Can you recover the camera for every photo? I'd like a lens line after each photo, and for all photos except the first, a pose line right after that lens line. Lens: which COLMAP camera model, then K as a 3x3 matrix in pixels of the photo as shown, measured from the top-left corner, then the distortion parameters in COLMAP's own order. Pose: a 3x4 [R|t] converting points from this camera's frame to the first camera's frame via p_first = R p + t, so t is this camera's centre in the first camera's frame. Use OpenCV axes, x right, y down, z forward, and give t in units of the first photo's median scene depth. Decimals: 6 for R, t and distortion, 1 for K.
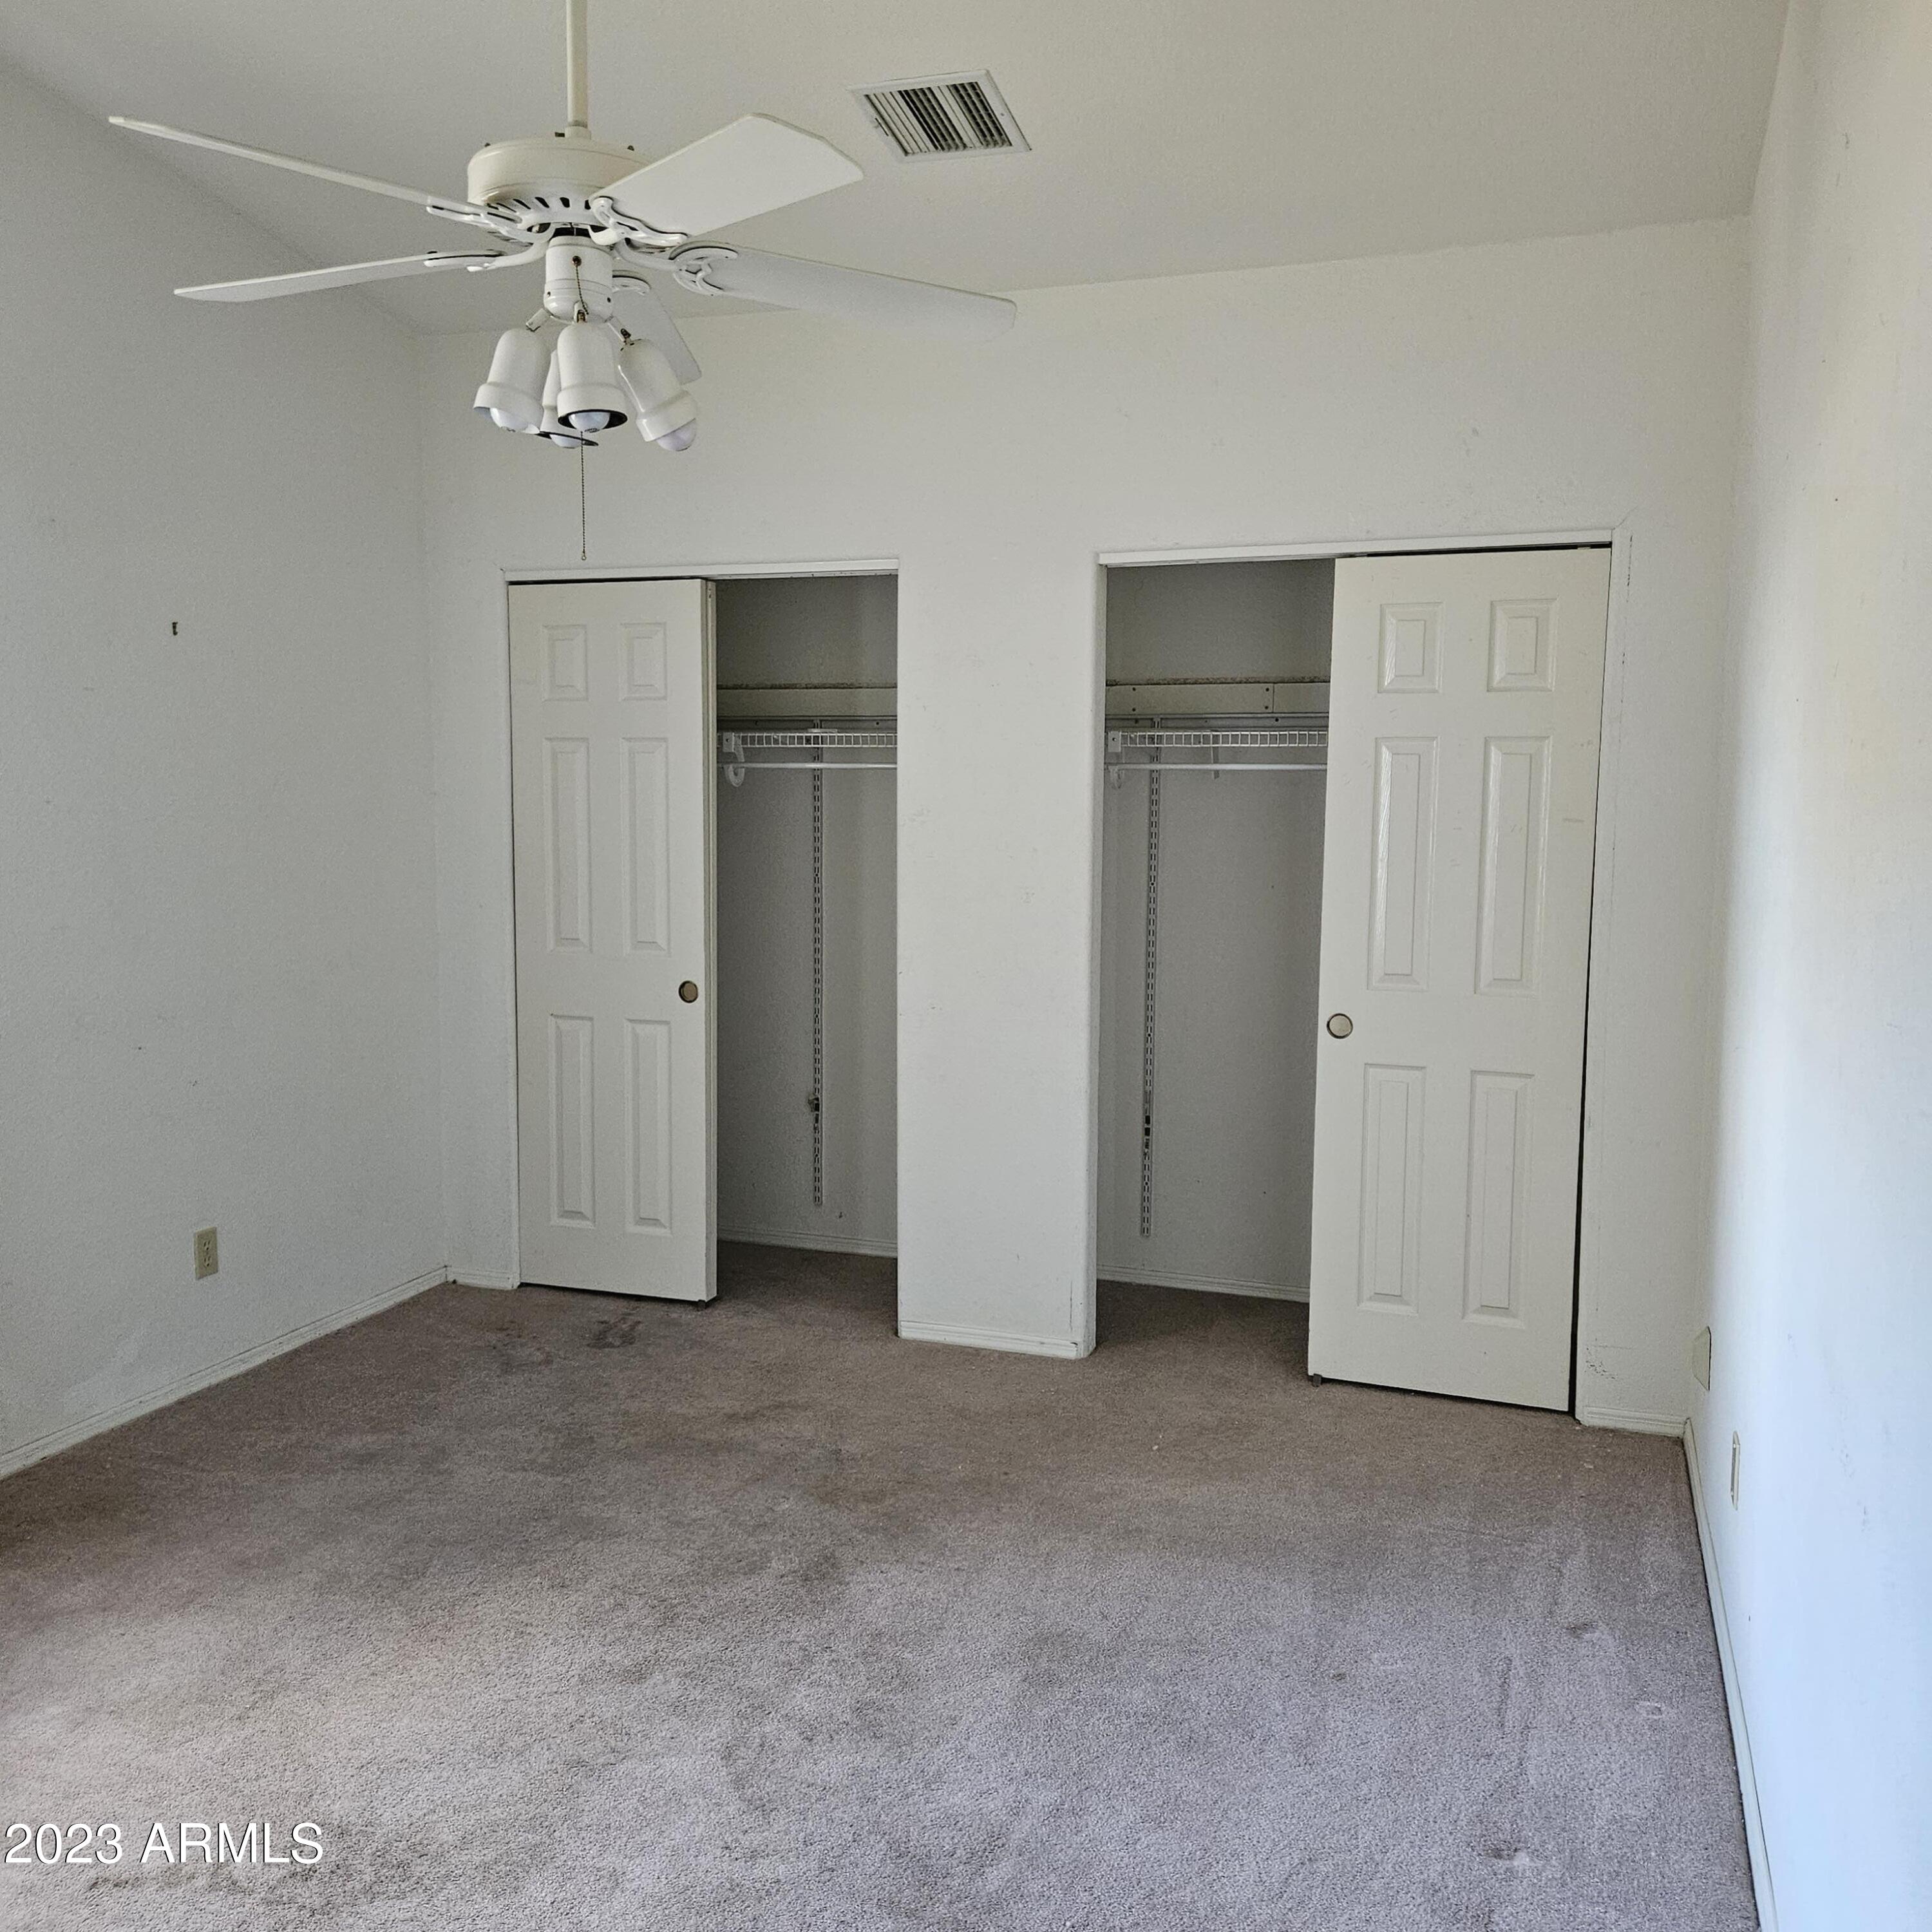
lens RADIAL K [[1724.9, 0, 970.0], [0, 1724.9, 957.5], [0, 0, 1]] dist [0.099457, -0.104953]
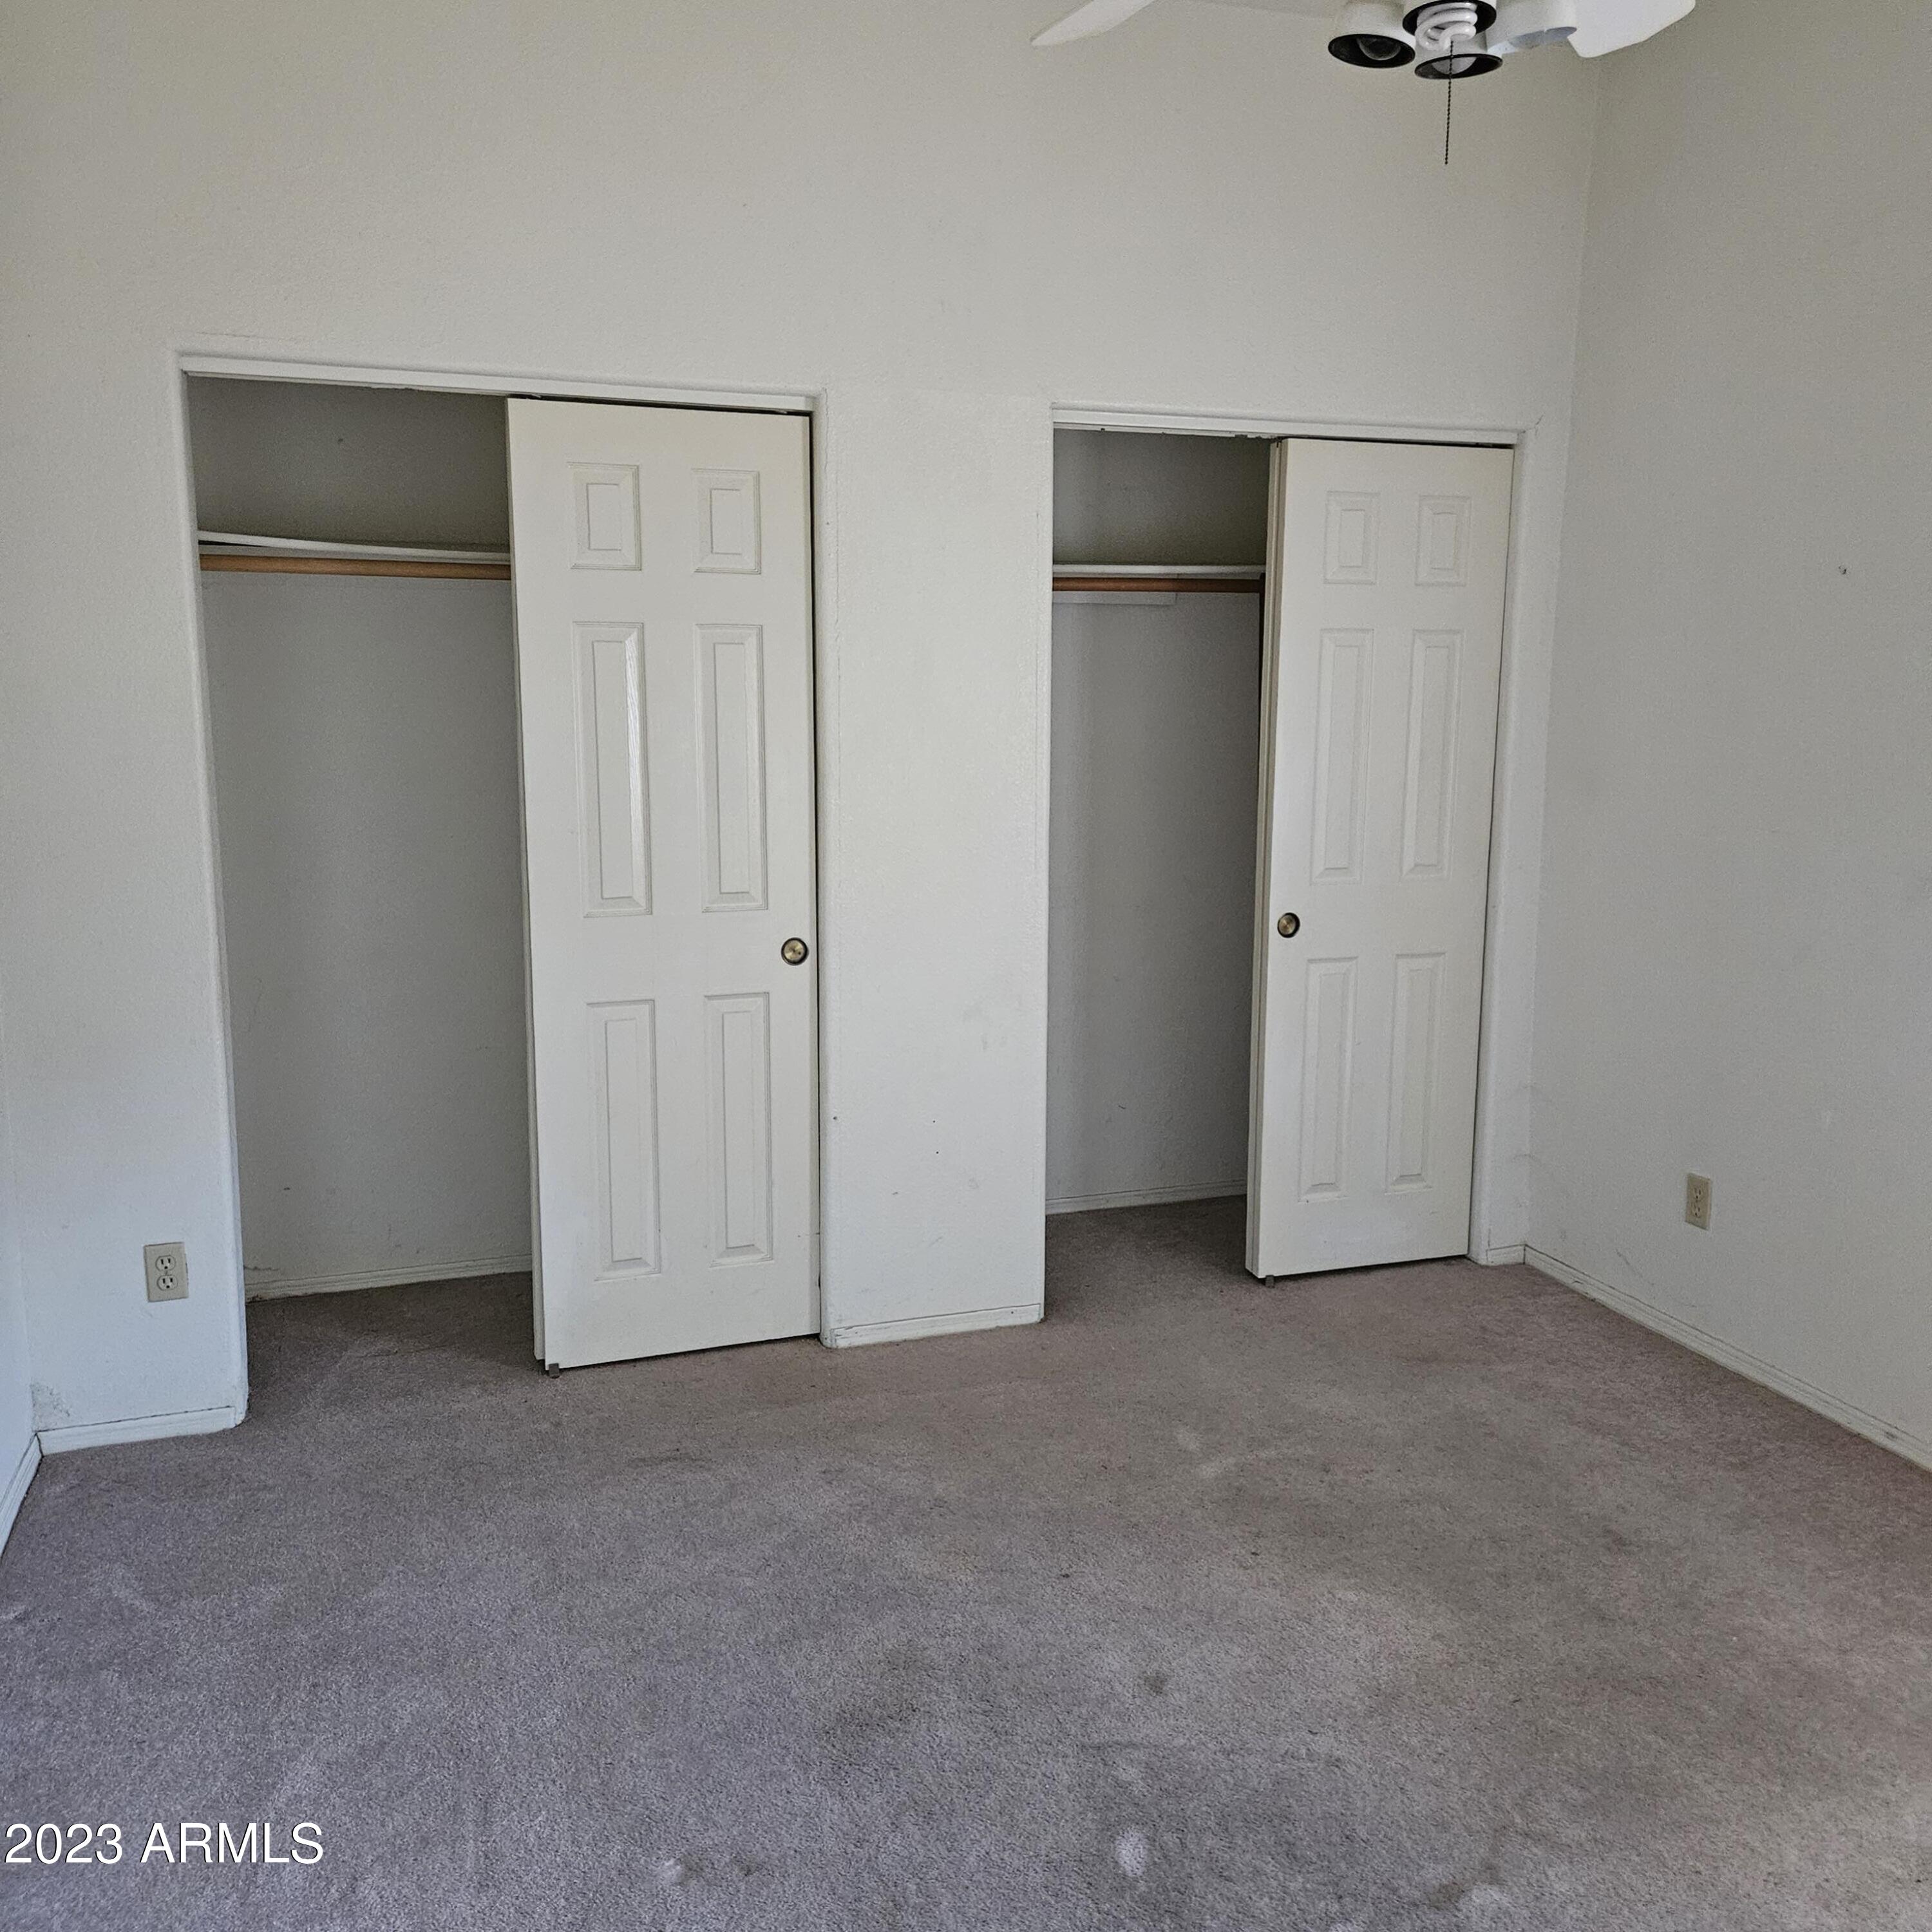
lens RADIAL K [[2005.5, 0, 966.5], [0, 2005.5, 1006.7], [0, 0, 1]] dist [0.132666, 0.004768]
pose [[0.755757, -0.112758, 0.645071, -0.670360], [0.069516, 0.993312, 0.092187, -0.032697], [-0.651152, -0.024828, 0.758541, 0.243953]]
